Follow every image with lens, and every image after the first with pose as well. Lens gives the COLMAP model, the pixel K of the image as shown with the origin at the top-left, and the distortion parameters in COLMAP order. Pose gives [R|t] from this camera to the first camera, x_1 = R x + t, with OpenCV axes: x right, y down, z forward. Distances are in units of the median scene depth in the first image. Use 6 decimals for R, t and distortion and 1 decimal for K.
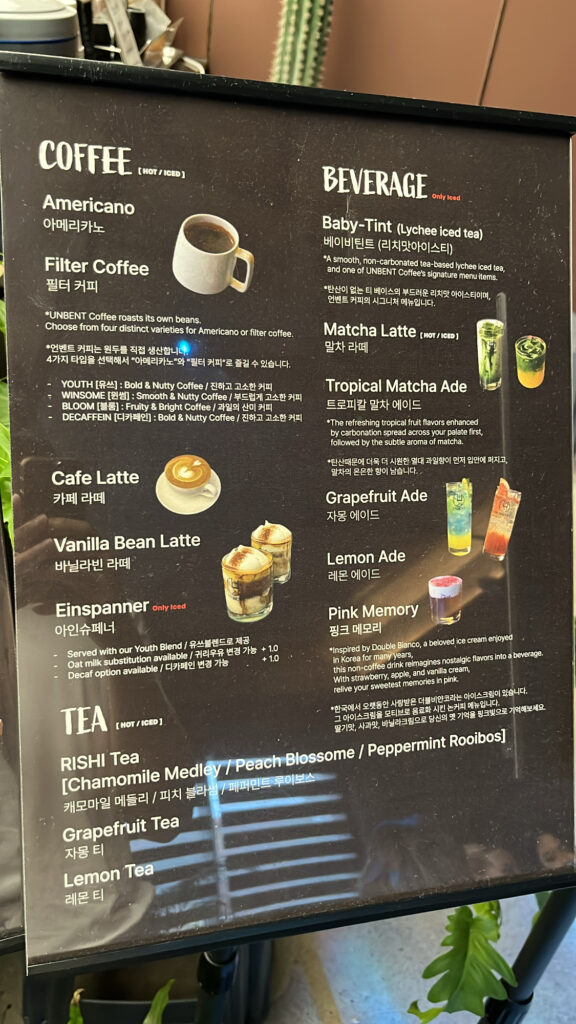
lens RADIAL K [[817.5, 0, 292.4], [0, 817.5, 509.5], [0, 0, 1]] dist [0.033183, -0.061150]
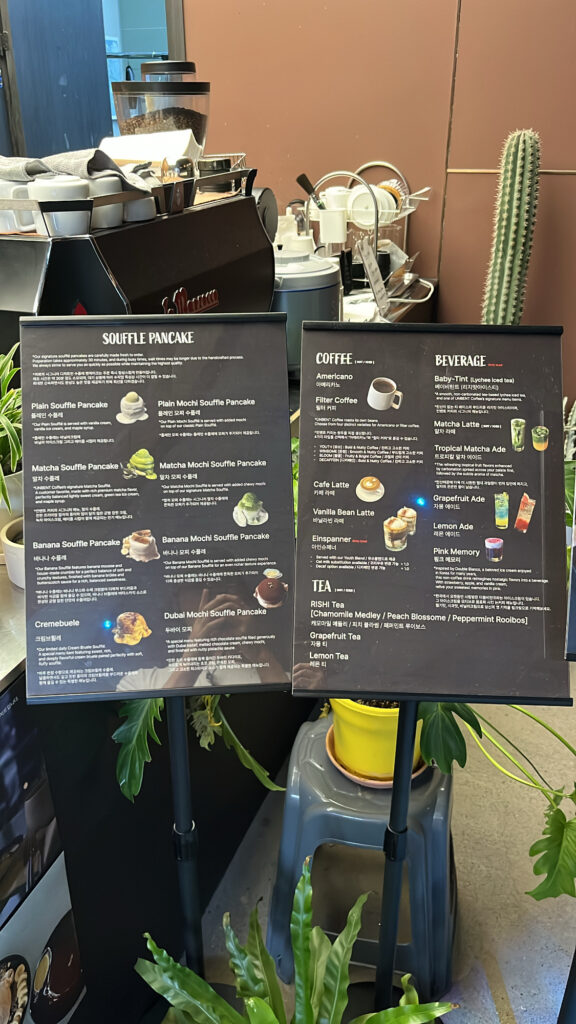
lens RADIAL K [[817.5, 0, 287.4], [0, 817.5, 514.8], [0, 0, 1]] dist [0.033183, -0.061150]
pose [[0.953555, -0.002167, -0.301210, 0.323092], [-0.059552, 0.978880, -0.195571, 0.474429], [0.295272, 0.204426, 0.933287, -1.130253]]
